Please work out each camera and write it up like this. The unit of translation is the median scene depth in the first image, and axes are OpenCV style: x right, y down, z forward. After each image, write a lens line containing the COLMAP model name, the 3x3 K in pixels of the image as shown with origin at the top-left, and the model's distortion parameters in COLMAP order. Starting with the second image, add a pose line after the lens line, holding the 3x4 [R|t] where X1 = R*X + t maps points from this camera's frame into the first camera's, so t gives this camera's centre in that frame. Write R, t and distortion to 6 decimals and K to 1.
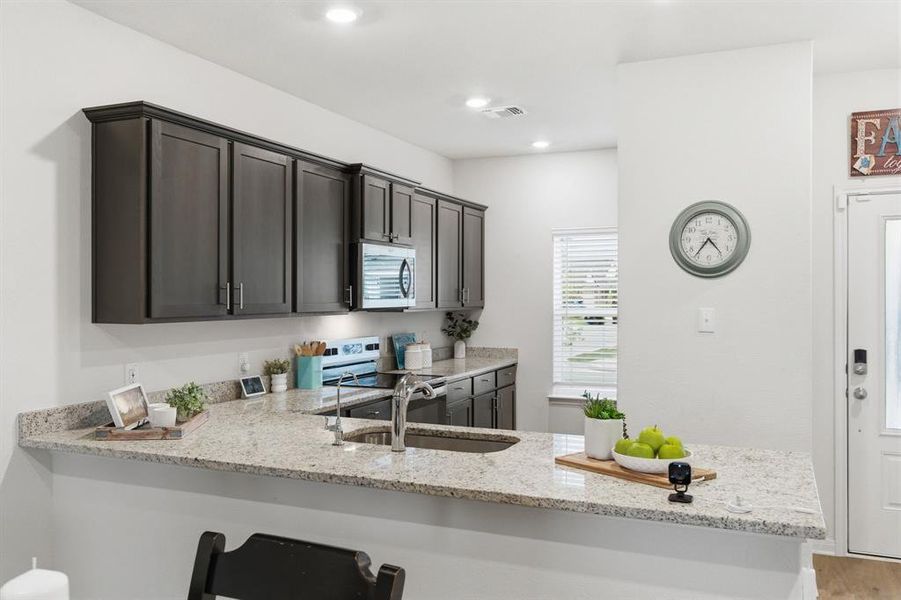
lens RADIAL K [[757.3, 0, 454.7], [0, 757.3, 296.5], [0, 0, 1]] dist [-0.000736, 0.002032]
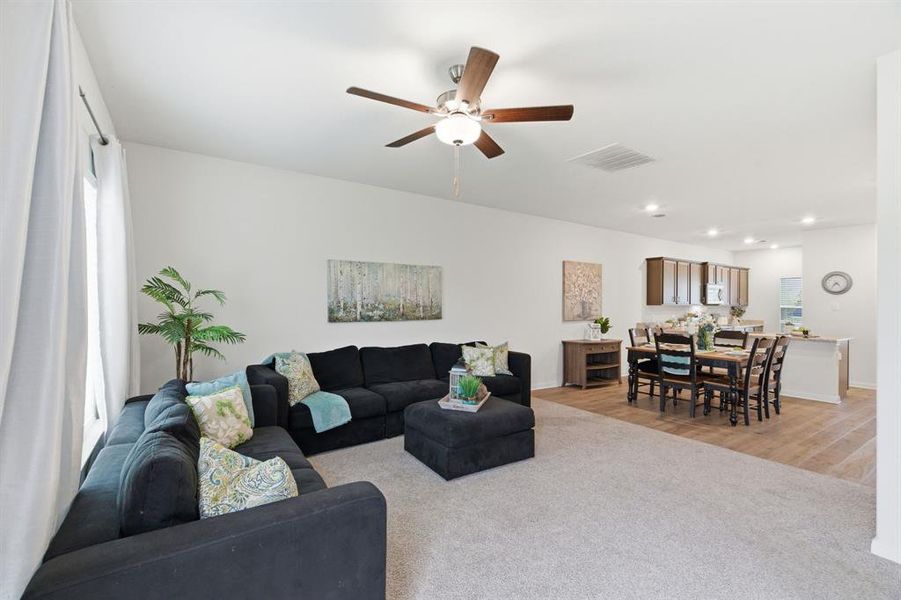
lens RADIAL K [[406.8, 0, 450.5], [0, 406.8, 300.0], [0, 0, 1]] dist [0.001446, -0.000145]
pose [[0.844031, 0.002416, -0.536288, -0.100650], [-0.008383, 0.999927, -0.008688, 0.021379], [0.536228, 0.011829, 0.843990, -1.026143]]
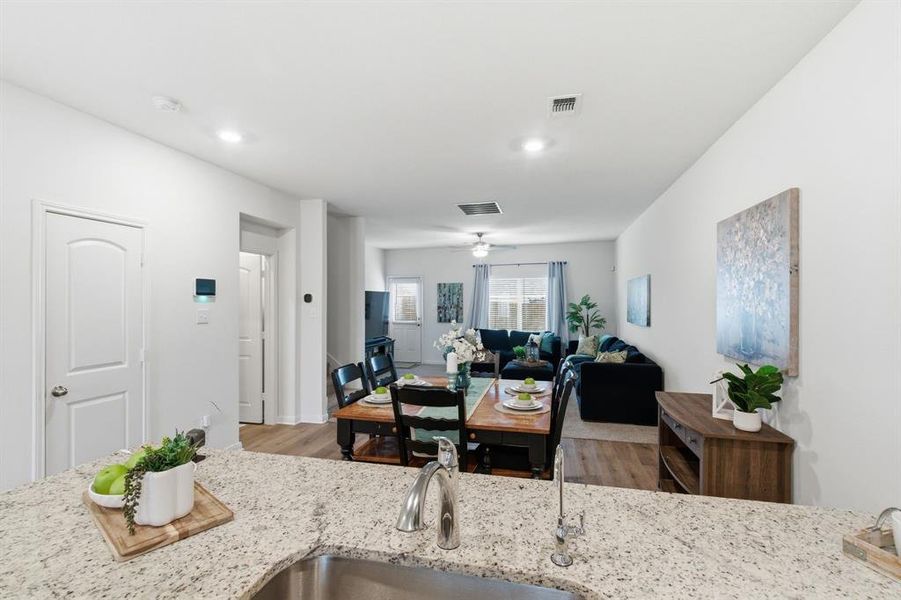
lens RADIAL K [[411.0, 0, 450.5], [0, 411.0, 300.0], [0, 0, 1]] dist [0.006174, -0.000219]
pose [[-0.986646, 0.000369, -0.162877, -0.008452], [0.000810, 0.999996, -0.002640, -0.002574], [0.162875, -0.002736, -0.986643, 0.692432]]
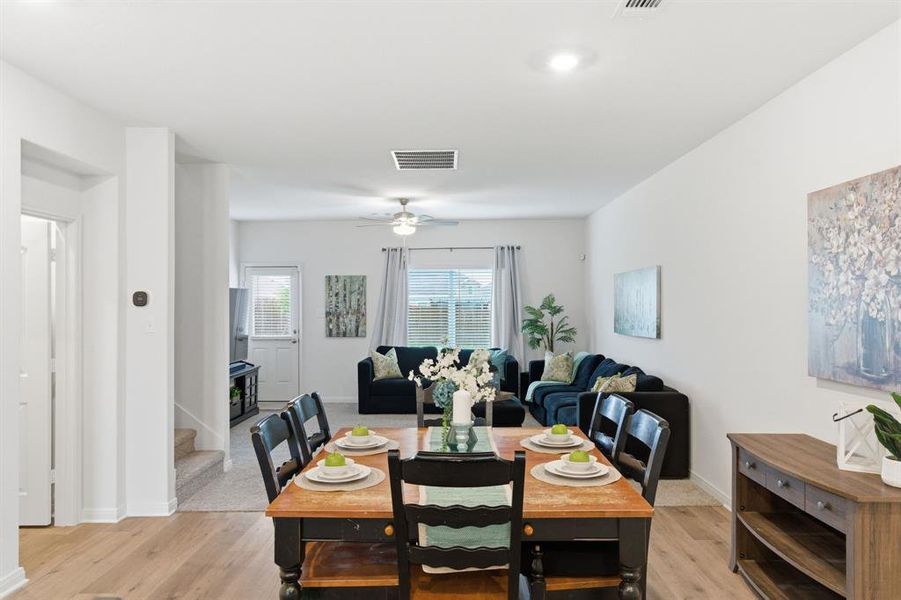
lens RADIAL K [[601.2, 0, 450.5], [0, 601.2, 300.0], [0, 0, 1]] dist [-0.037416, 0.047870]
pose [[-0.919436, -0.000292, -0.393239, 0.091704], [0.002014, 0.999983, -0.005451, -0.002741], [0.393234, -0.005804, -0.919420, 0.592619]]
